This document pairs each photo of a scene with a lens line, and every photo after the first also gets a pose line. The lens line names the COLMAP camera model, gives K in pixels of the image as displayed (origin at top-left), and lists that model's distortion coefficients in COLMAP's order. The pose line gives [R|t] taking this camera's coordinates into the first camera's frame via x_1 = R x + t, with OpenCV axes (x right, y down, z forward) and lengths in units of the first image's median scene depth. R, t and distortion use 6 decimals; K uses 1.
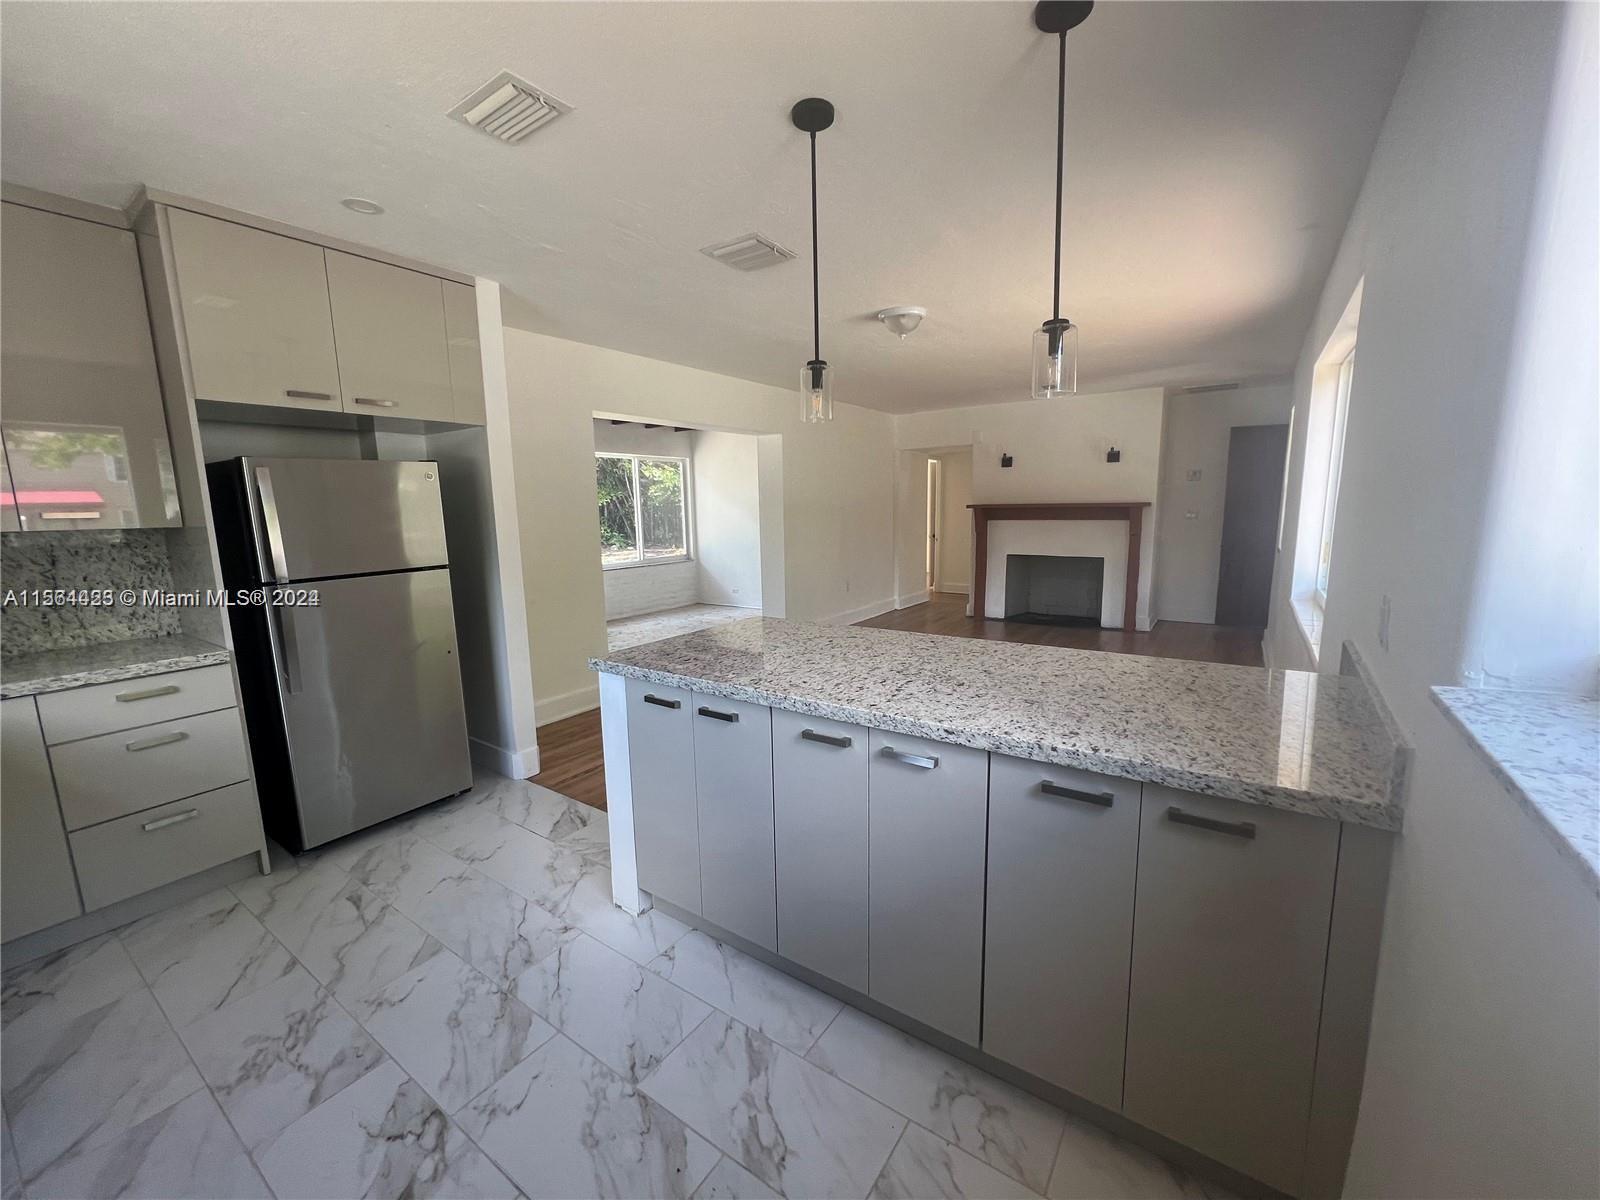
lens RADIAL K [[641.3, 0, 797.8], [0, 641.3, 604.3], [0, 0, 1]] dist [-0.002926, 0.001254]
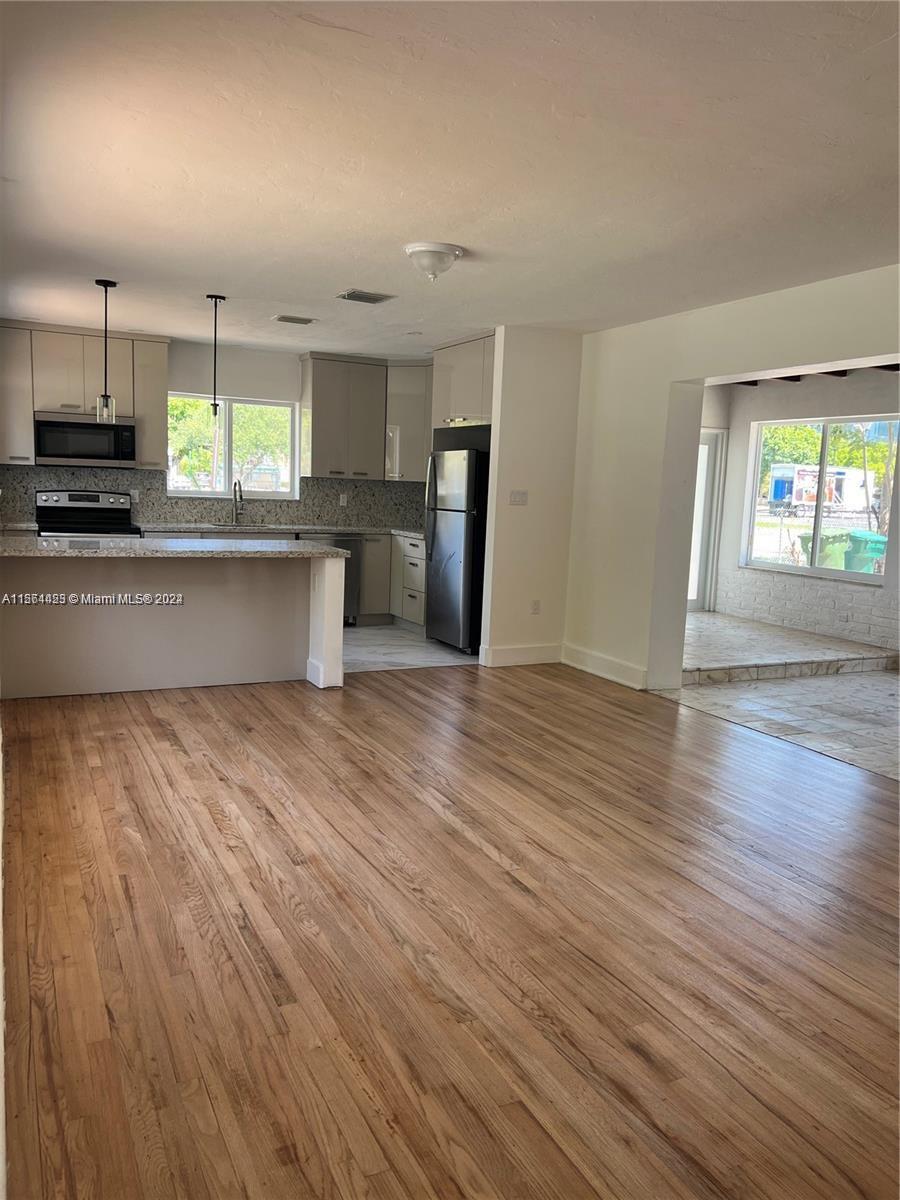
lens RADIAL K [[905.8, 0, 458.7], [0, 905.8, 606.1], [0, 0, 1]] dist [0.034552, -0.014843]
pose [[-0.483356, 0.117067, -0.867561, 0.672920], [-0.167117, 0.960454, 0.222710, -0.150537], [0.859325, 0.252633, -0.444677, 0.910104]]
